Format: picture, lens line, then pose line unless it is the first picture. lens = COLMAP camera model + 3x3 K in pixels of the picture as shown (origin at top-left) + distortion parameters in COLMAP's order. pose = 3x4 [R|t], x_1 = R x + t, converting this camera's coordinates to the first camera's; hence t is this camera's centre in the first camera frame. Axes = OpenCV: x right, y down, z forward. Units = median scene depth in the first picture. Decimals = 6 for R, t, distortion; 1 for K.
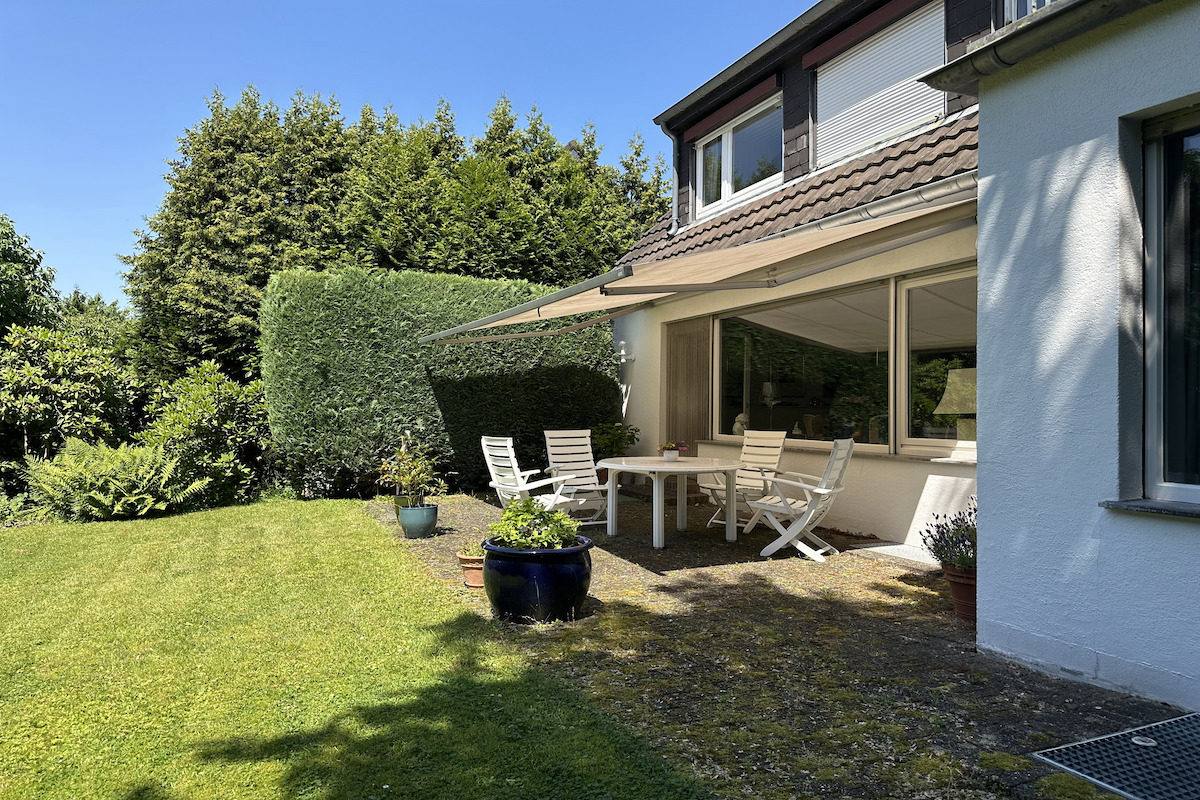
lens RADIAL K [[851.8, 0, 600.1], [0, 851.8, 402.2], [0, 0, 1]] dist [0.005342, -0.003401]
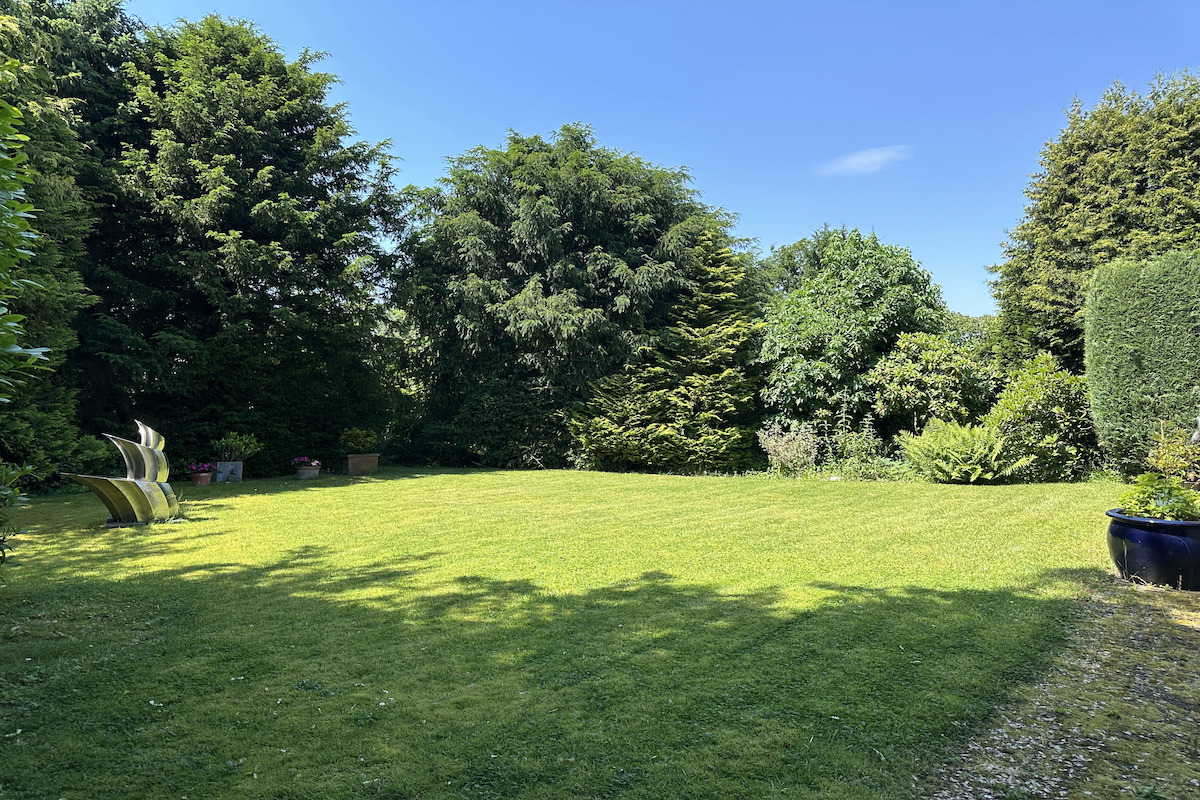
lens RADIAL K [[851.8, 0, 600.5], [0, 851.8, 399.7], [0, 0, 1]] dist [0.005342, -0.003401]
pose [[0.500197, 0.001901, -0.865910, 0.224604], [0.004725, 0.999977, 0.004925, 0.004820], [0.865899, -0.006555, 0.500176, -0.068720]]
